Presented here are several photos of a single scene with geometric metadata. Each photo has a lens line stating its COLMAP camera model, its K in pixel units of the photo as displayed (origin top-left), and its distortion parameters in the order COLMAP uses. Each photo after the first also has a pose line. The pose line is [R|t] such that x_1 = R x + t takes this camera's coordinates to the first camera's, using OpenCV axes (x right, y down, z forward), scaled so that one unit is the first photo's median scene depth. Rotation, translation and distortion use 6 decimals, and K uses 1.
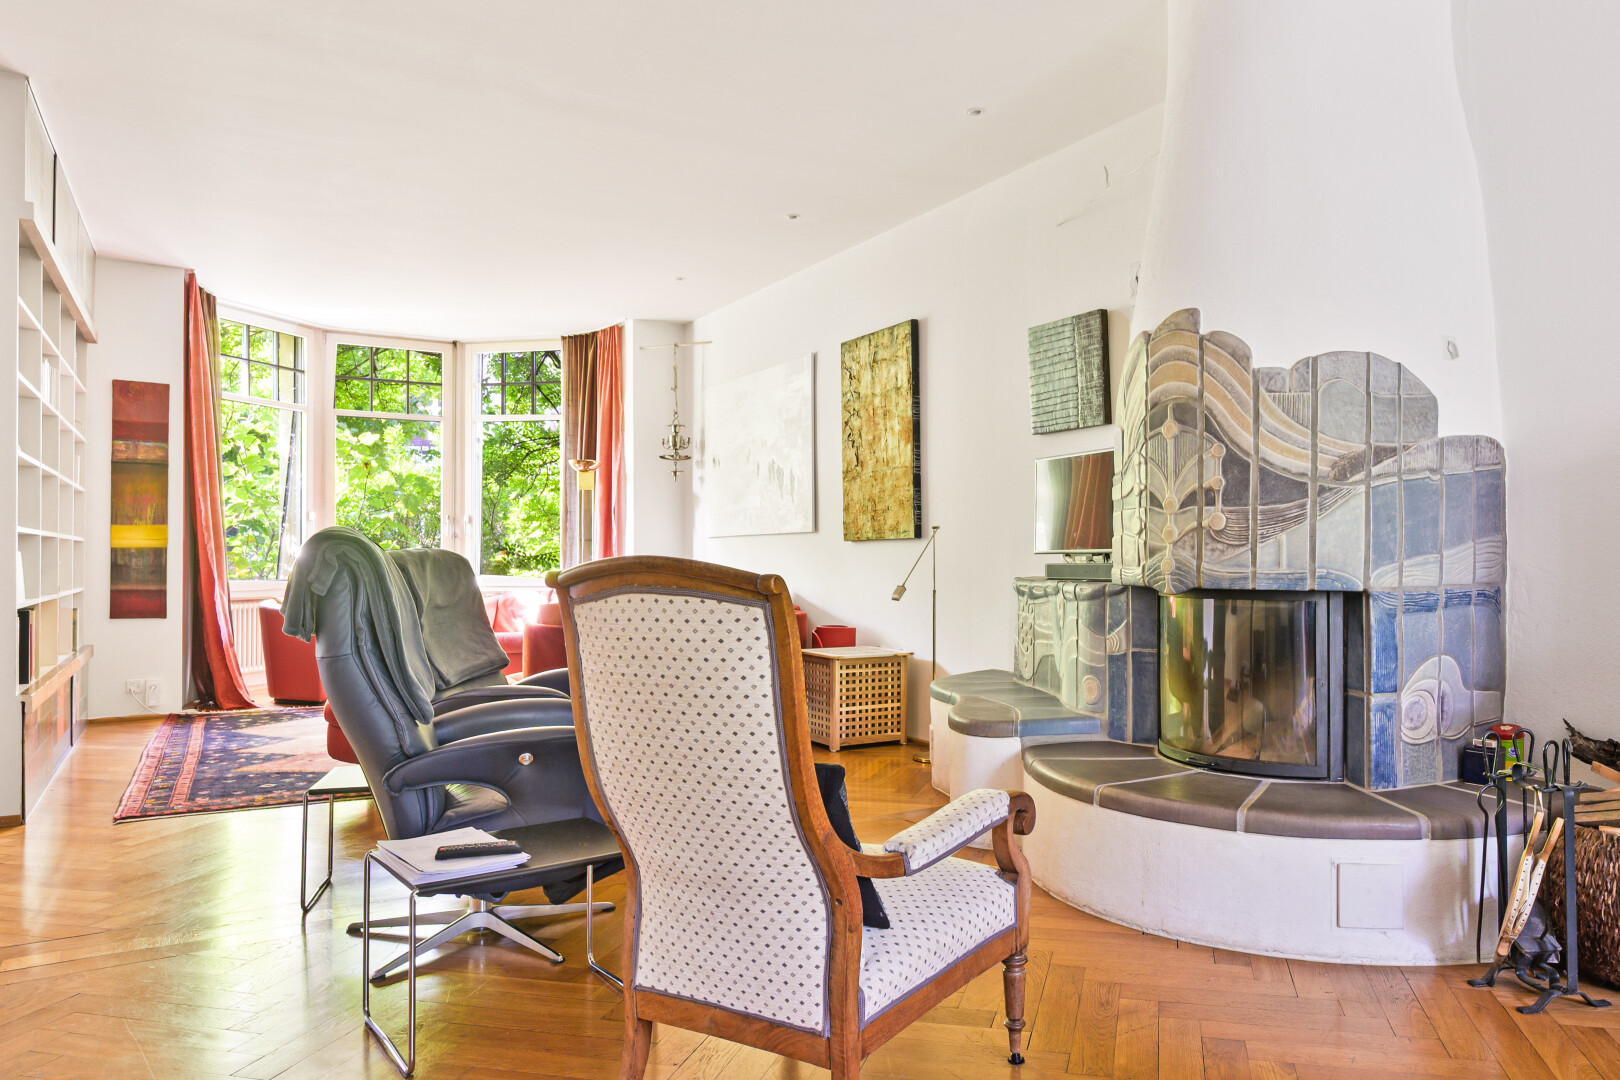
lens RADIAL K [[941.3, 0, 810.9], [0, 941.3, 541.0], [0, 0, 1]] dist [-0.008792, 0.004548]
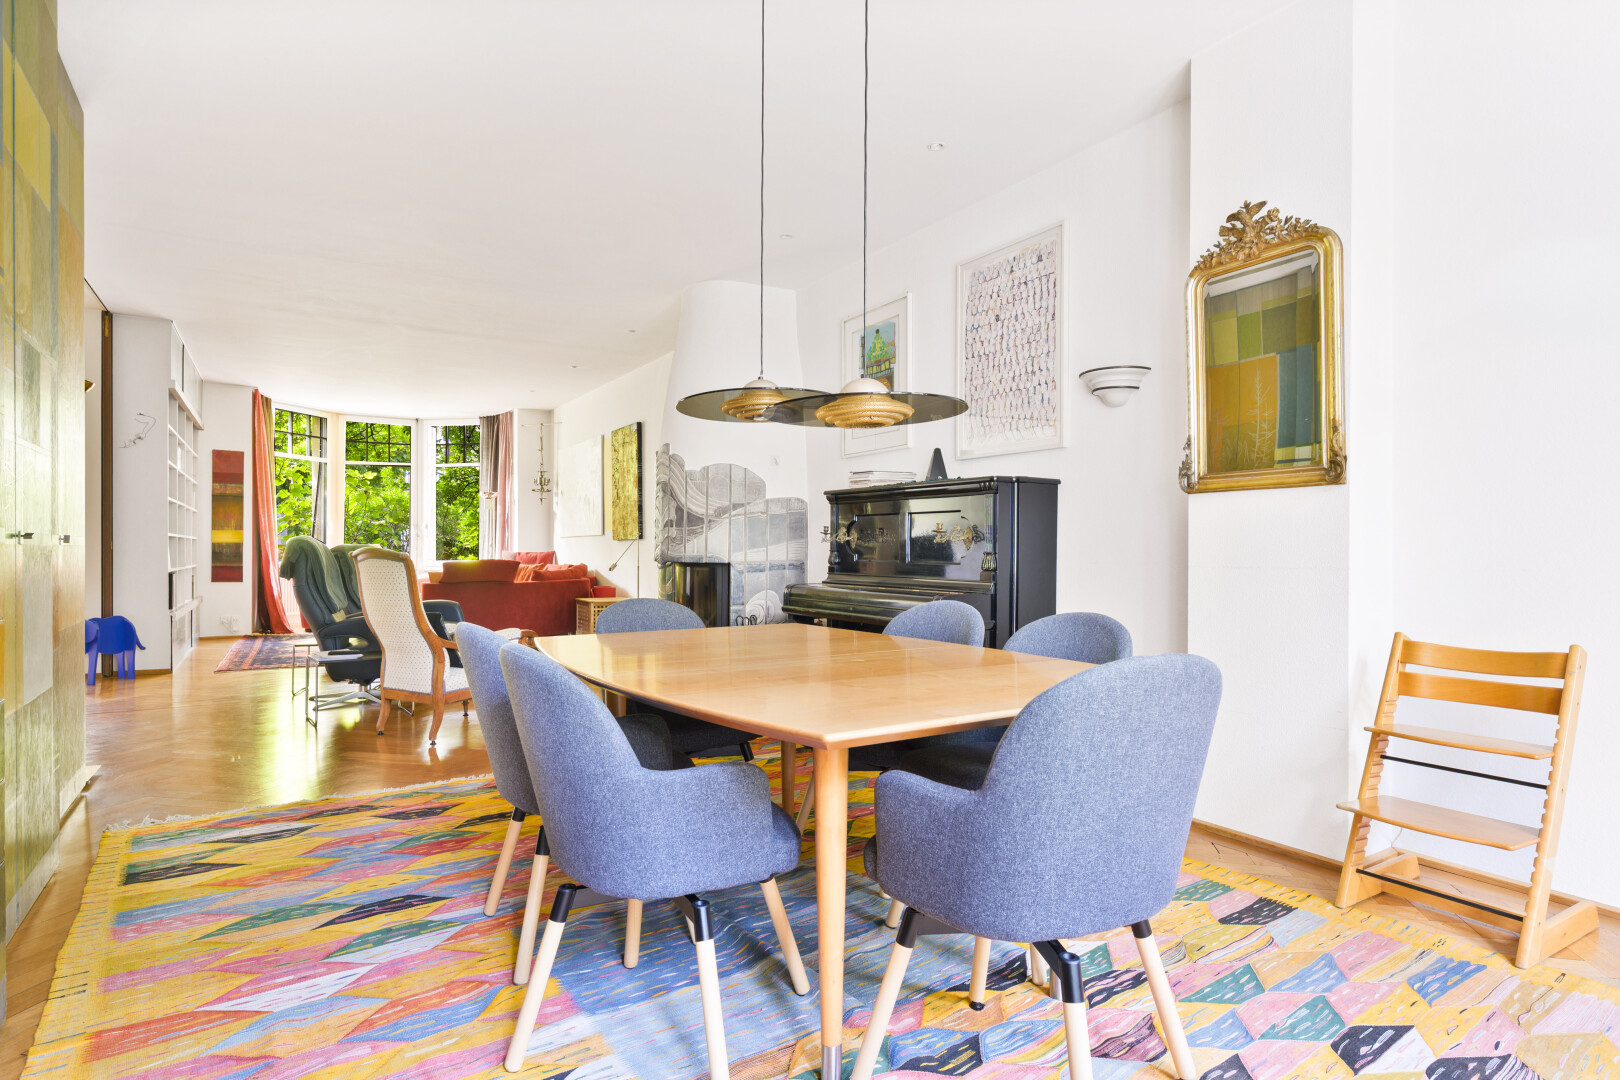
lens RADIAL K [[817.9, 0, 810.0], [0, 817.9, 543.4], [0, 0, 1]] dist [-0.002622, -0.001175]
pose [[0.999967, 0.002645, -0.007694, 0.445631], [-0.002579, 0.999960, 0.008586, -0.008557], [0.007717, -0.008566, 0.999934, -0.601447]]
